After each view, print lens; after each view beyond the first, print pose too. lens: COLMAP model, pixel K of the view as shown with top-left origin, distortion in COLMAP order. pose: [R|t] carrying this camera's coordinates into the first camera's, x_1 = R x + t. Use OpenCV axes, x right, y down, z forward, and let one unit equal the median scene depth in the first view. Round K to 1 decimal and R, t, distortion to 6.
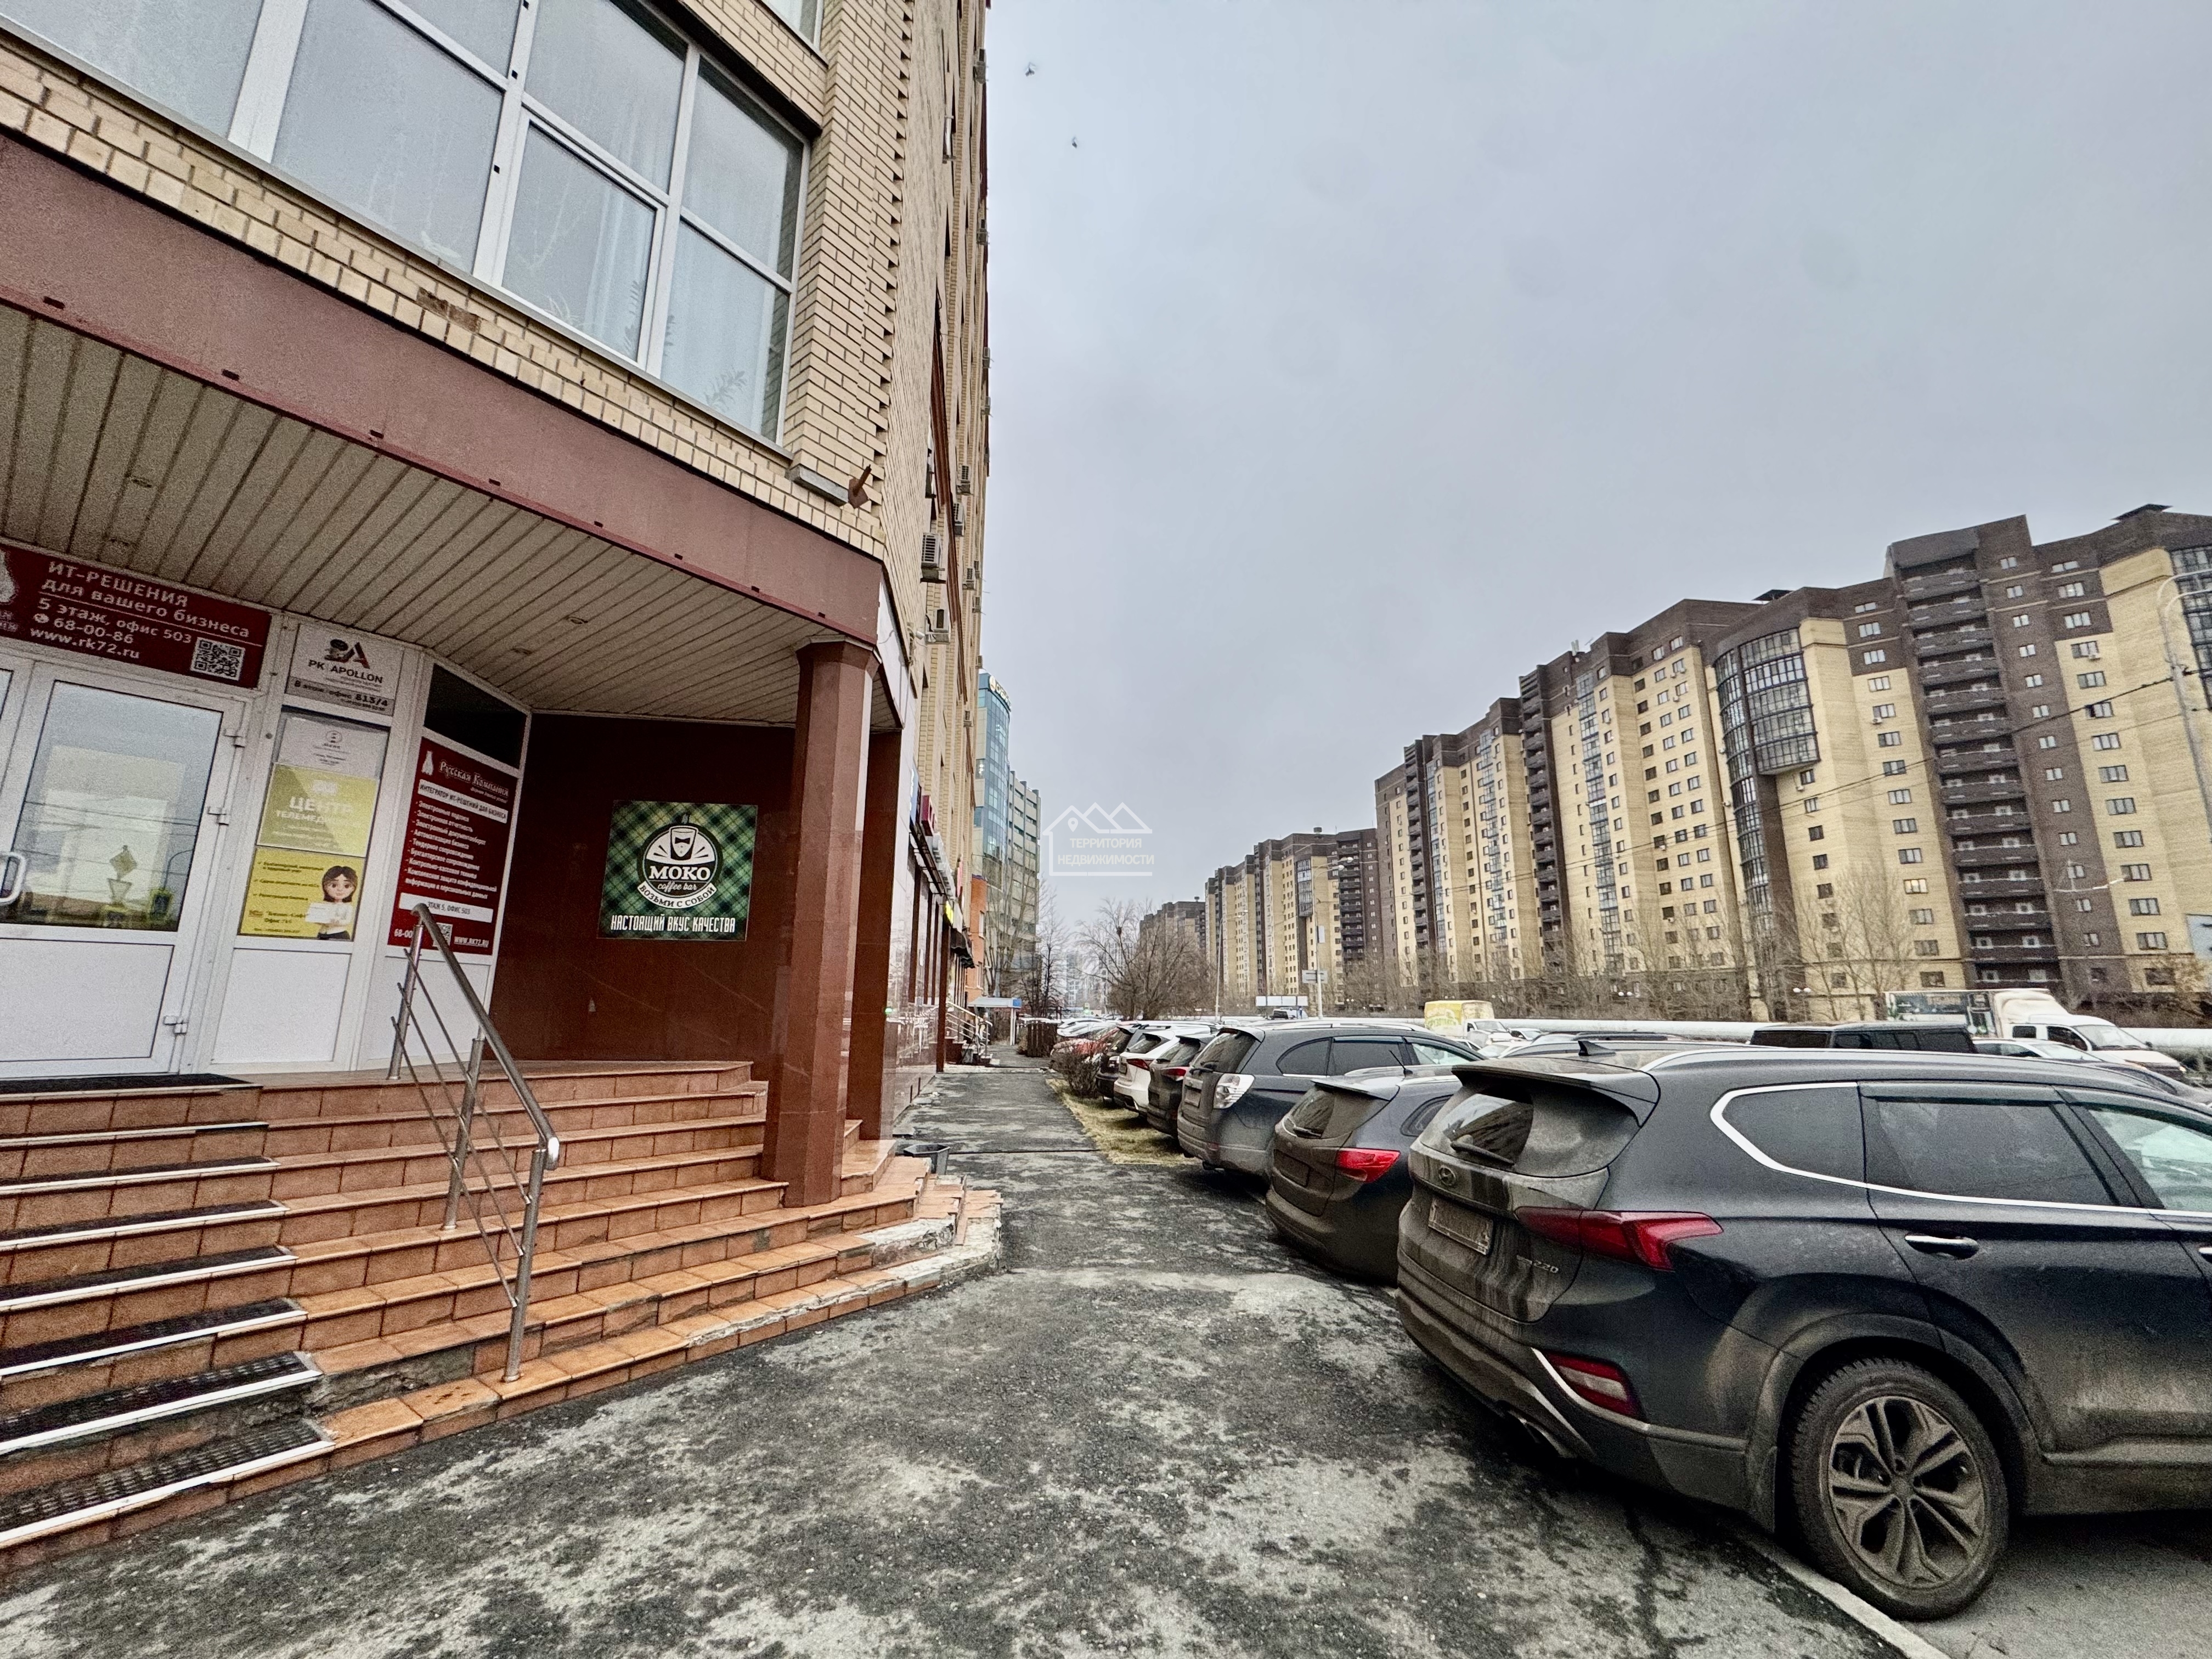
lens RADIAL K [[882.8, 0, 1103.8], [0, 882.8, 832.5], [0, 0, 1]] dist [-0.002572, 0.000601]
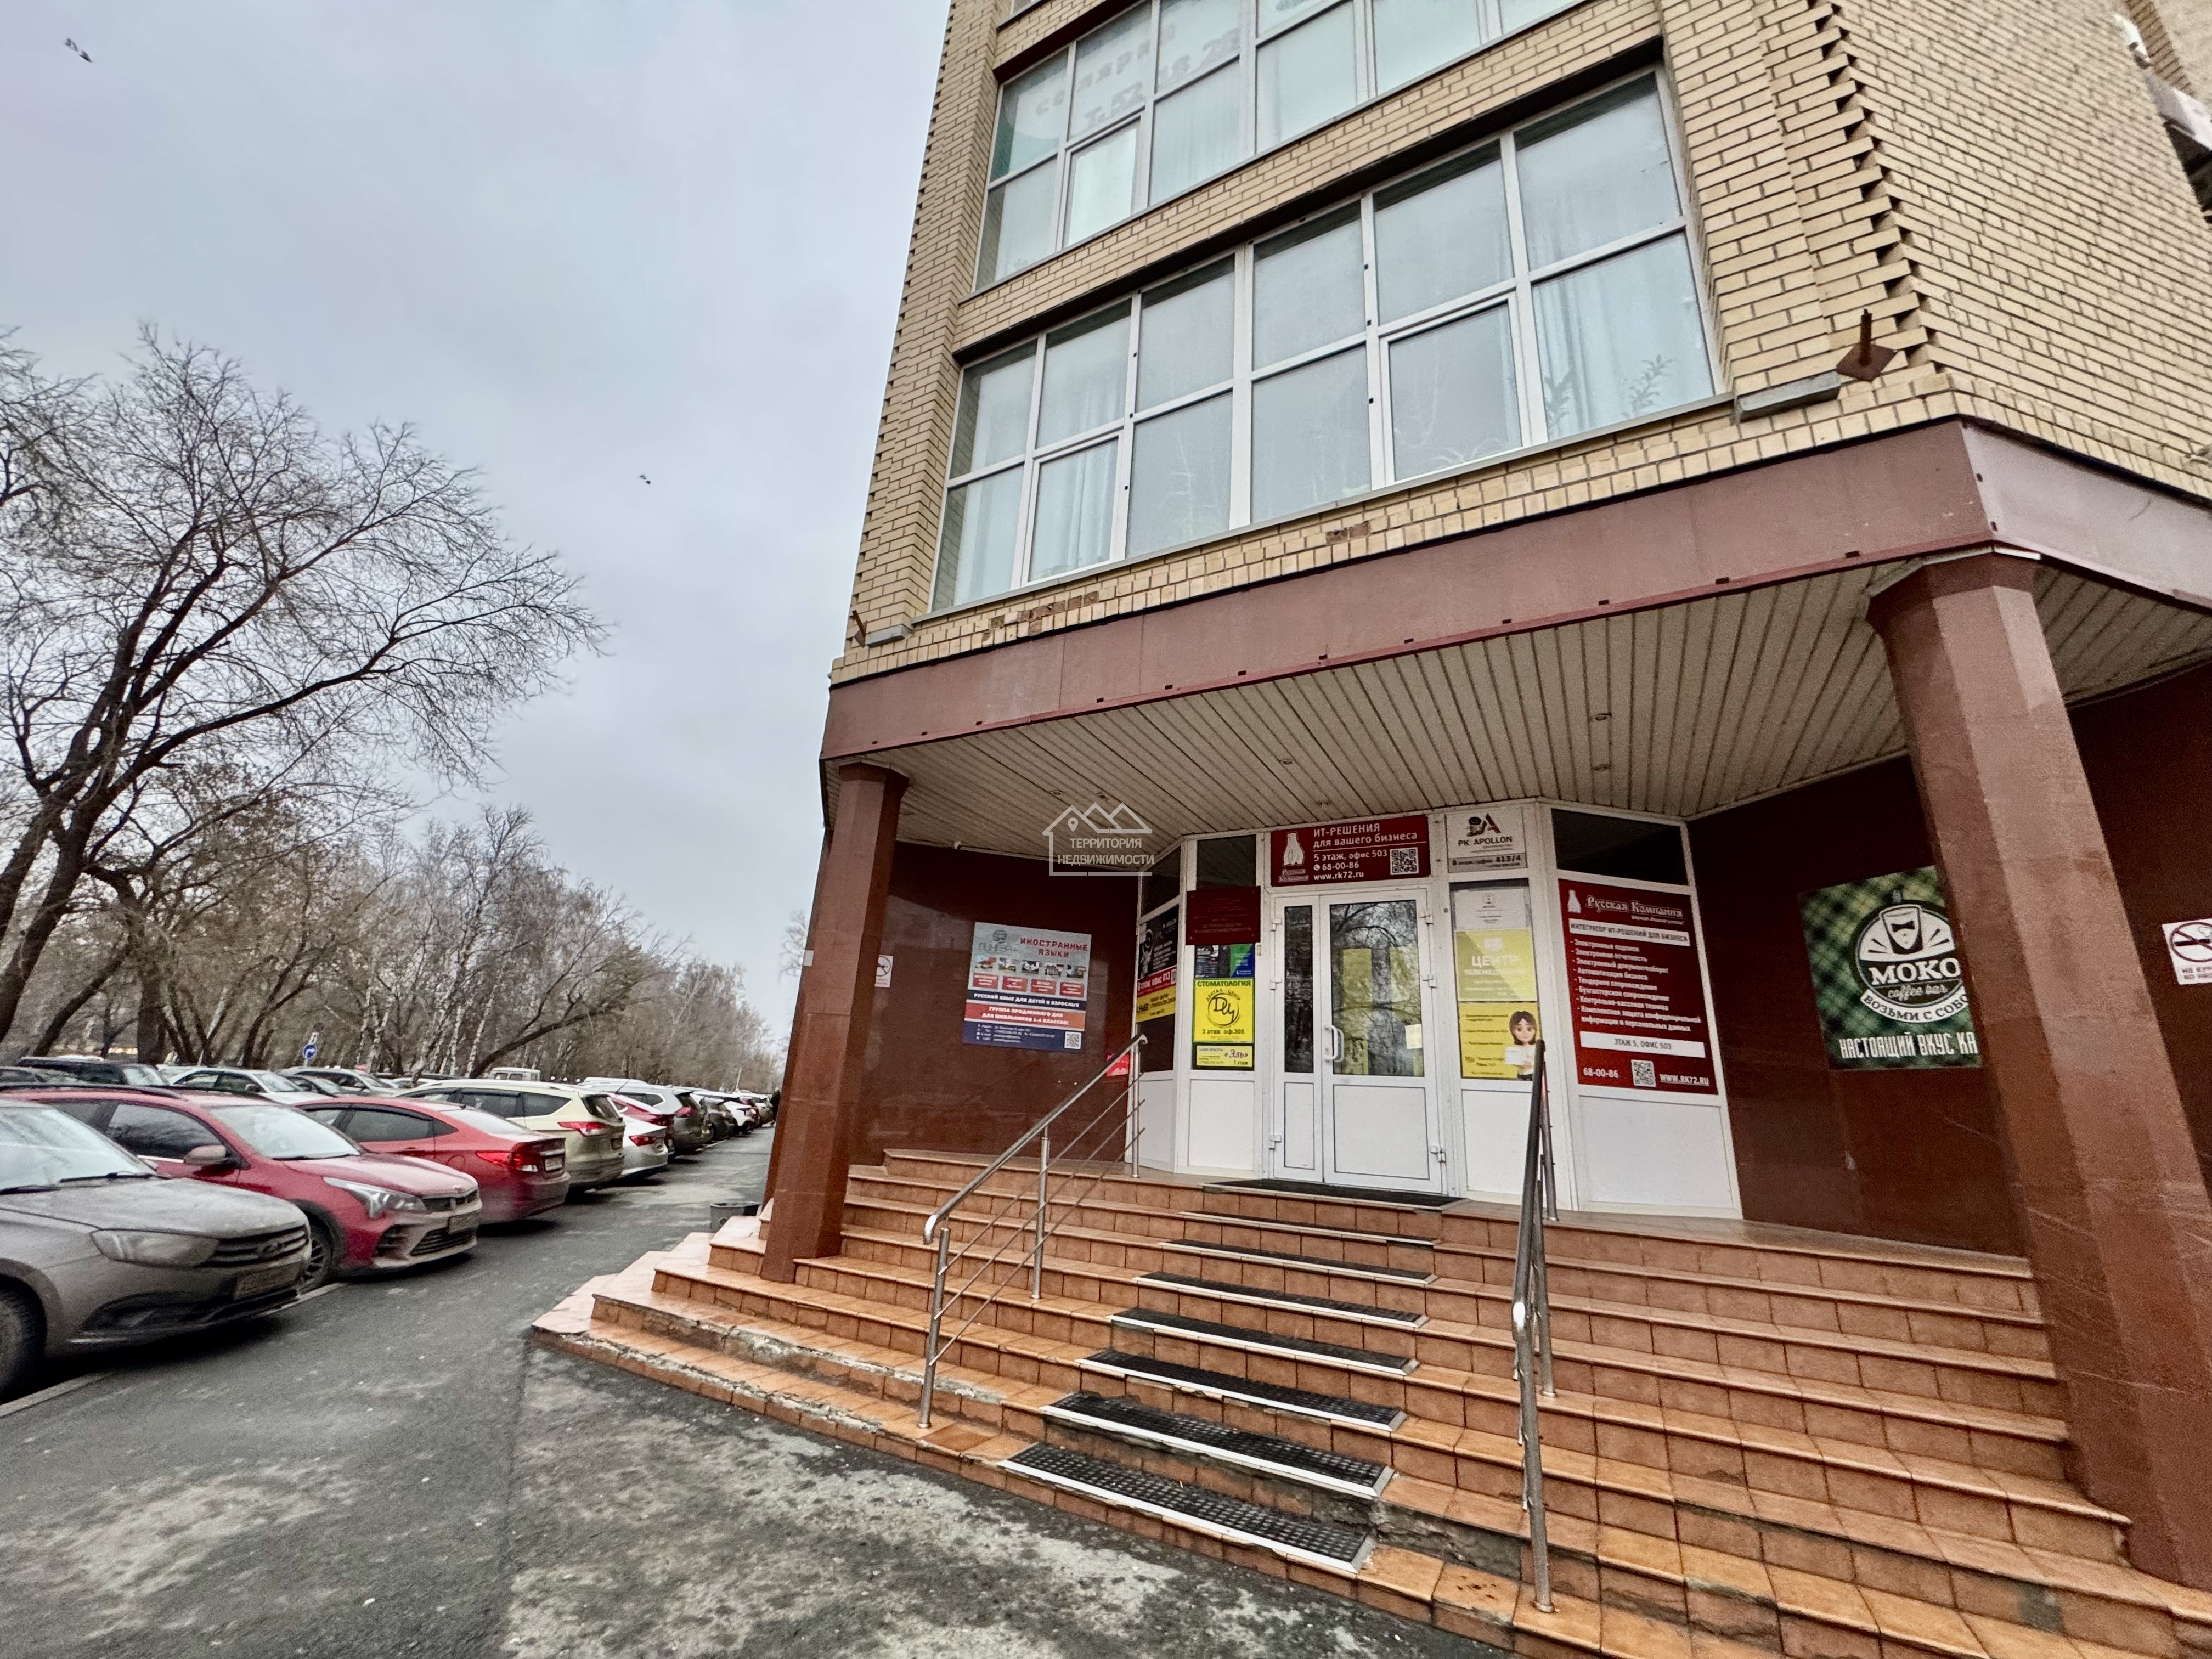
lens RADIAL K [[882.8, 0, 1103.8], [0, 882.8, 832.5], [0, 0, 1]] dist [-0.002572, 0.000601]
pose [[0.154039, -0.297719, -0.942144, 0.159961], [0.137293, 0.950724, -0.277983, 0.061413], [0.978480, -0.086529, 0.187323, 0.308439]]
